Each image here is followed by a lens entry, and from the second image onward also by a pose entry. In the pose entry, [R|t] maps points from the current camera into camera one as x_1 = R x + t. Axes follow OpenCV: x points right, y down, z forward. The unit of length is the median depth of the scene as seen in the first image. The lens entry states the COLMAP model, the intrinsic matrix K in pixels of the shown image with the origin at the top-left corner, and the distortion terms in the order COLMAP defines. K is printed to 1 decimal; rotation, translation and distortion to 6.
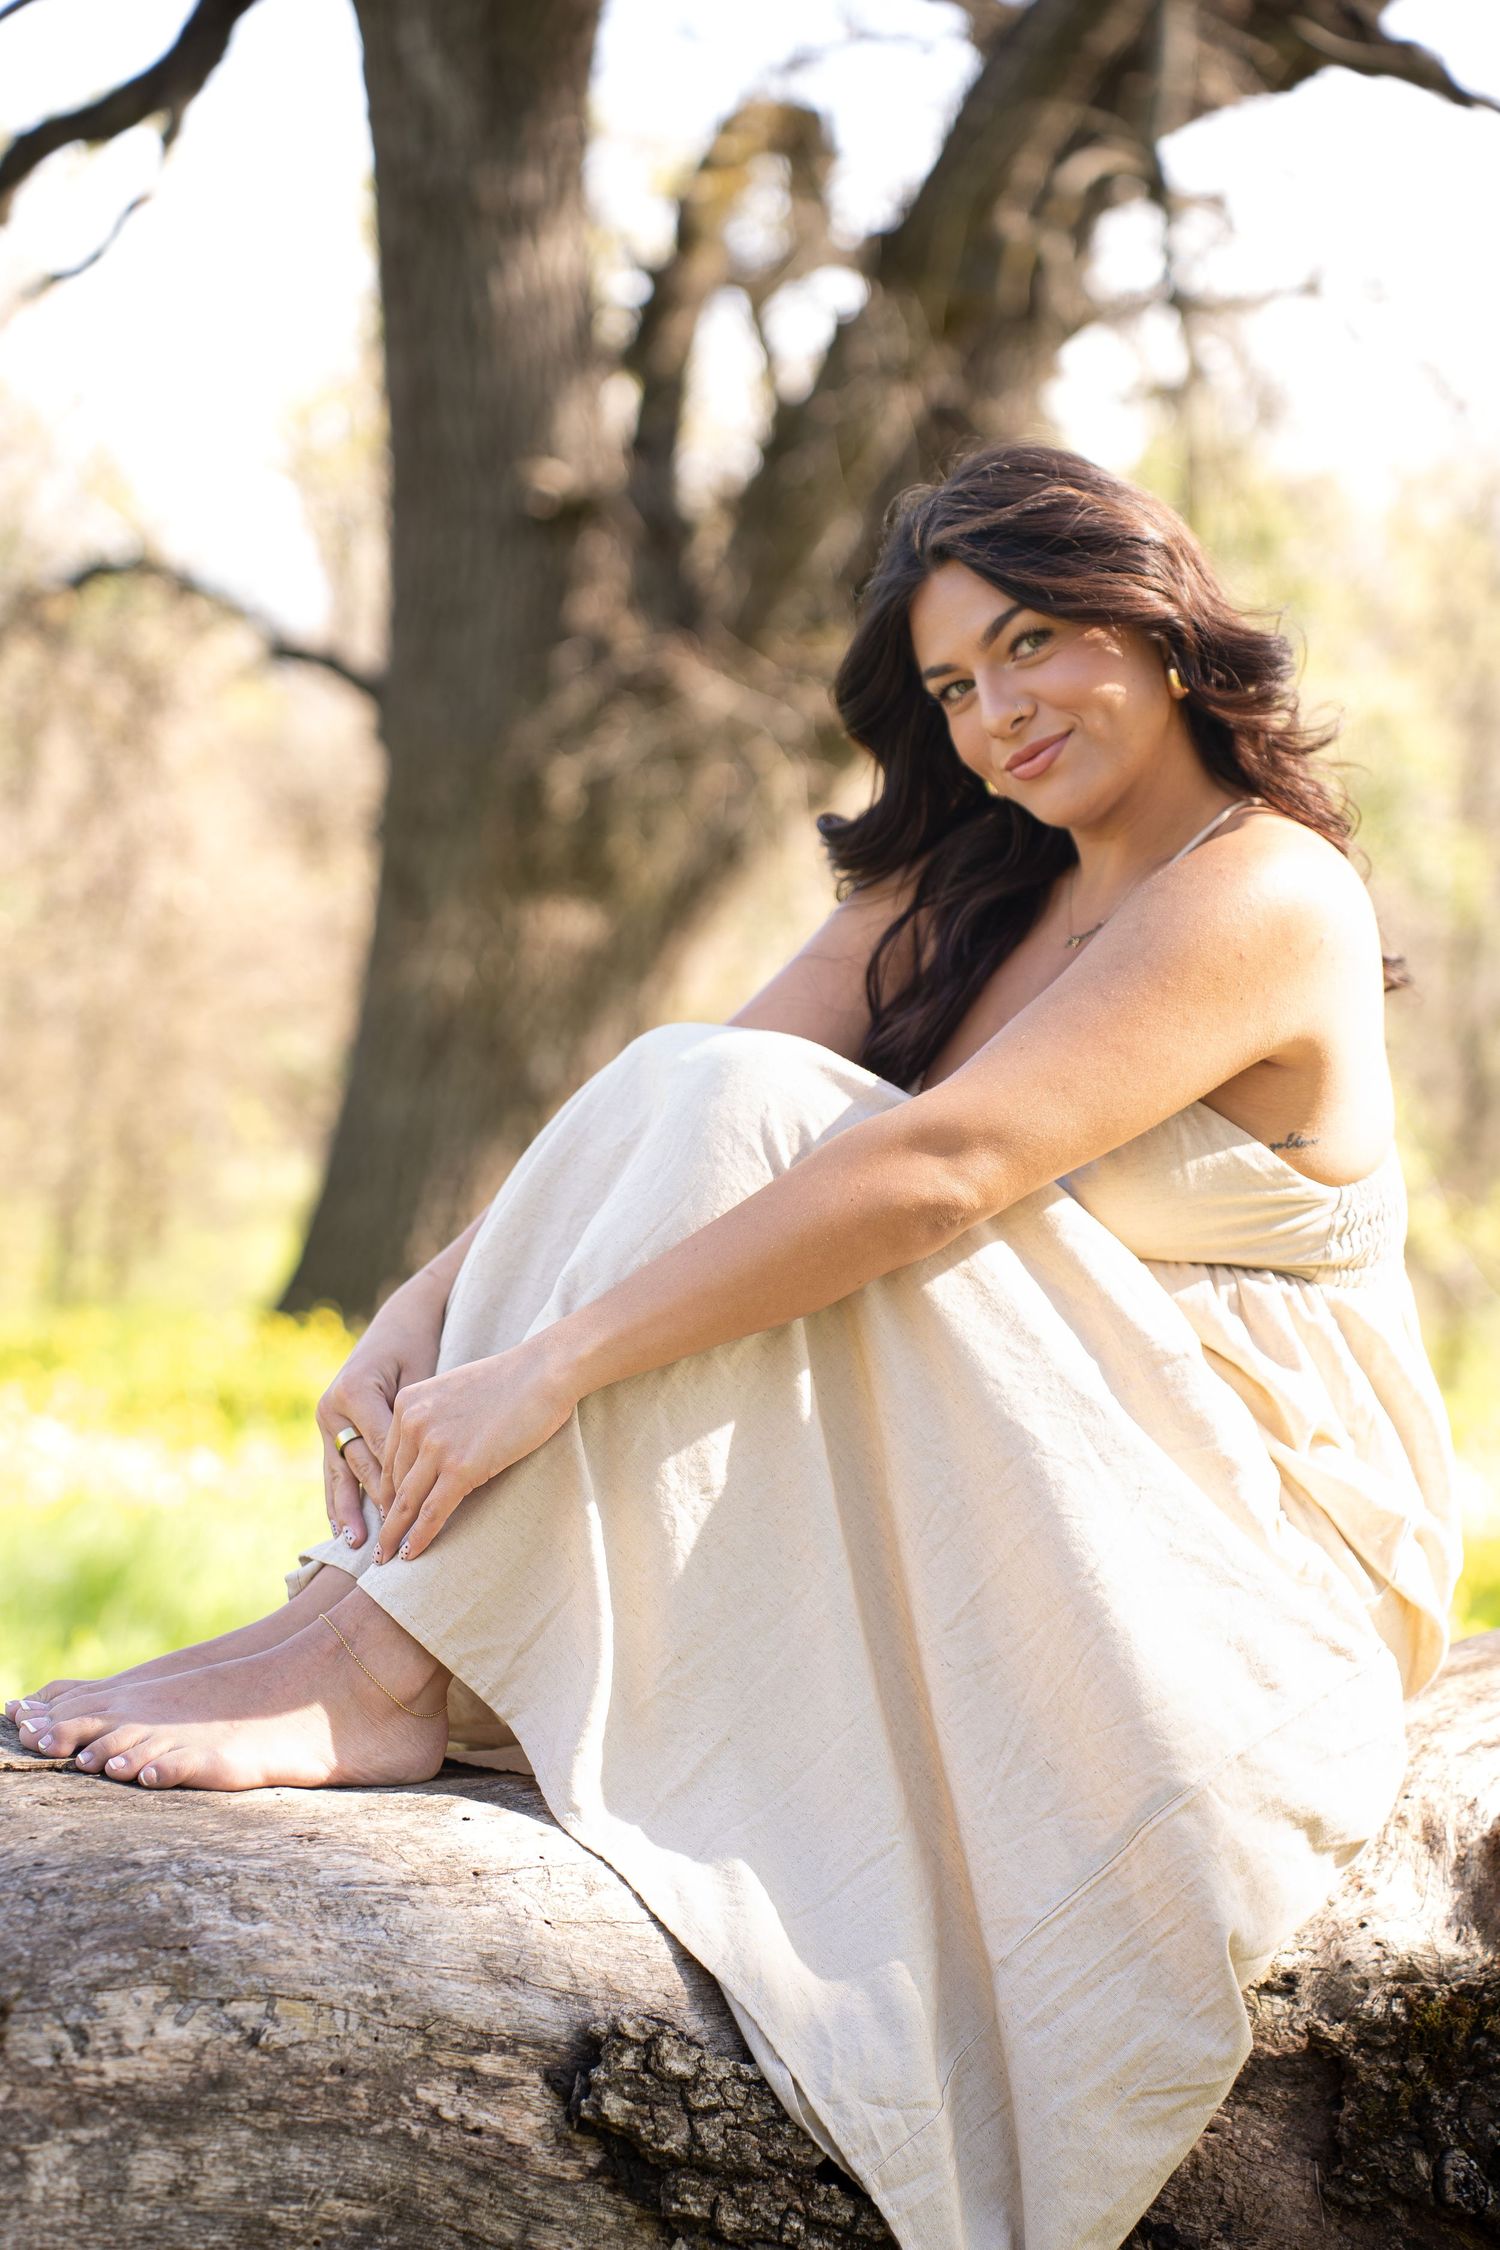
lens RADIAL K [[4742.7, 0, 750.0], [0, 4742.7, 1125.0], [0, 0, 1]] dist [0.047559, 0.607808]
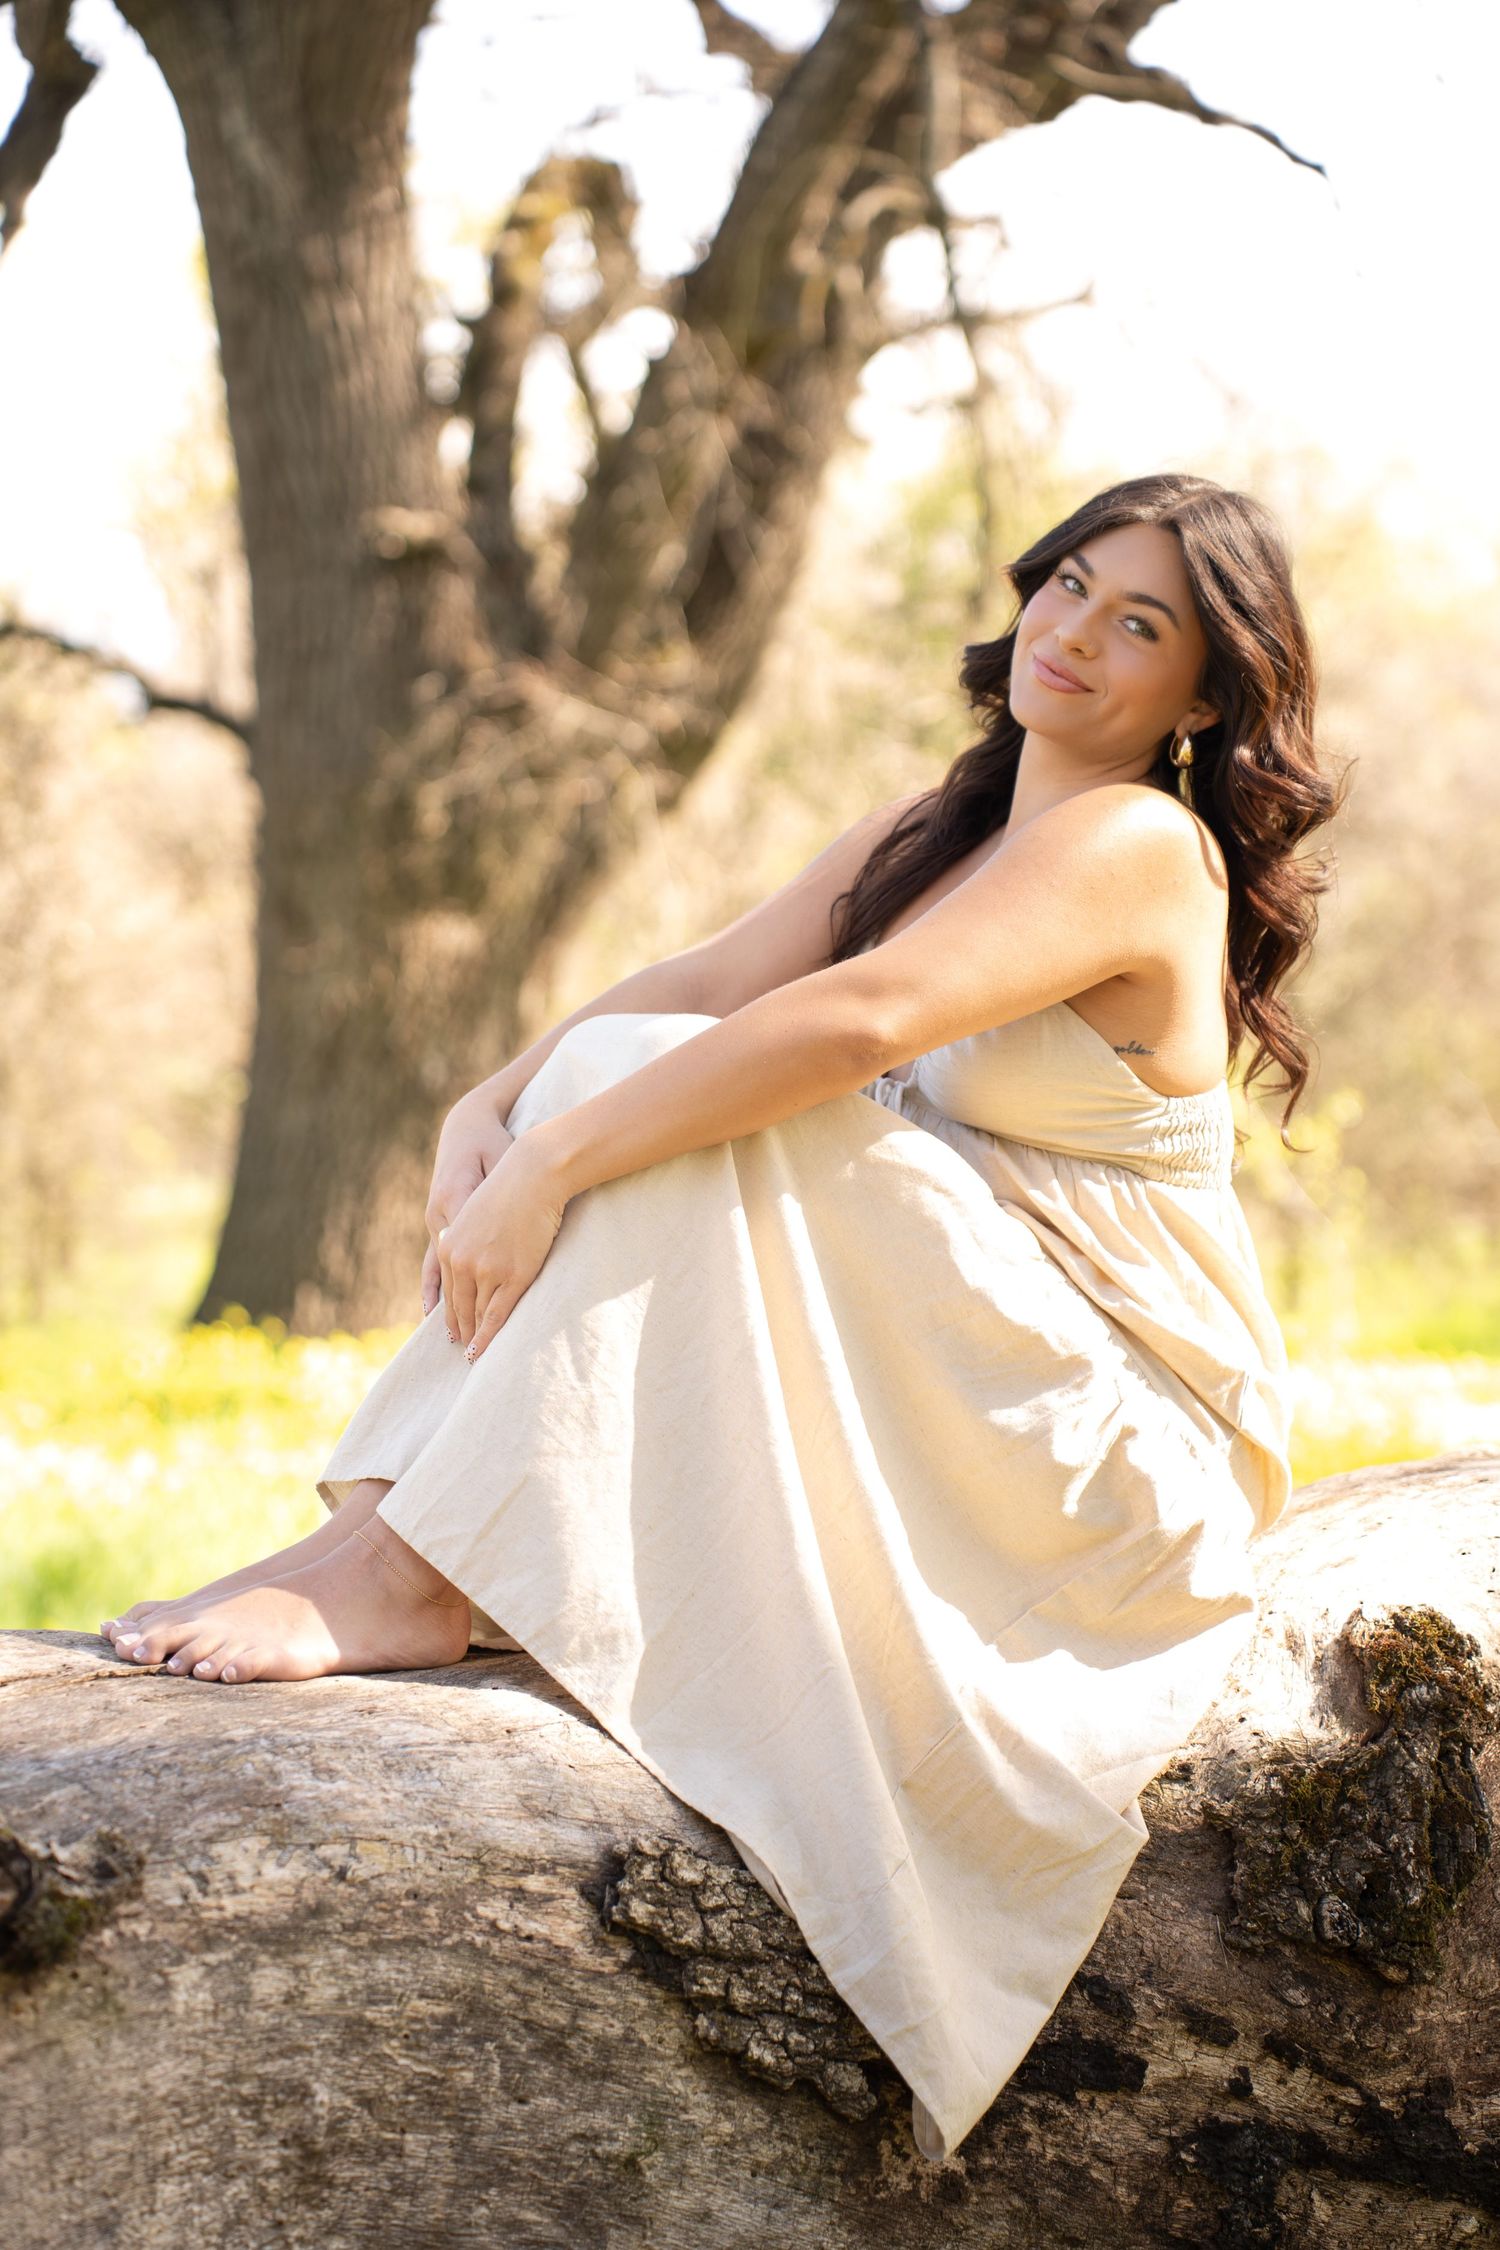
lens RADIAL K [[4911.4, 0, 750.0], [0, 4911.4, 1125.0], [0, 0, 1]] dist [0.003185, -0.189710]
pose [[0.996517, -0.073661, 0.039087, -0.034169], [0.073631, 0.997283, 0.002215, 0.006125], [-0.039144, 0.000671, 0.999233, -0.247046]]
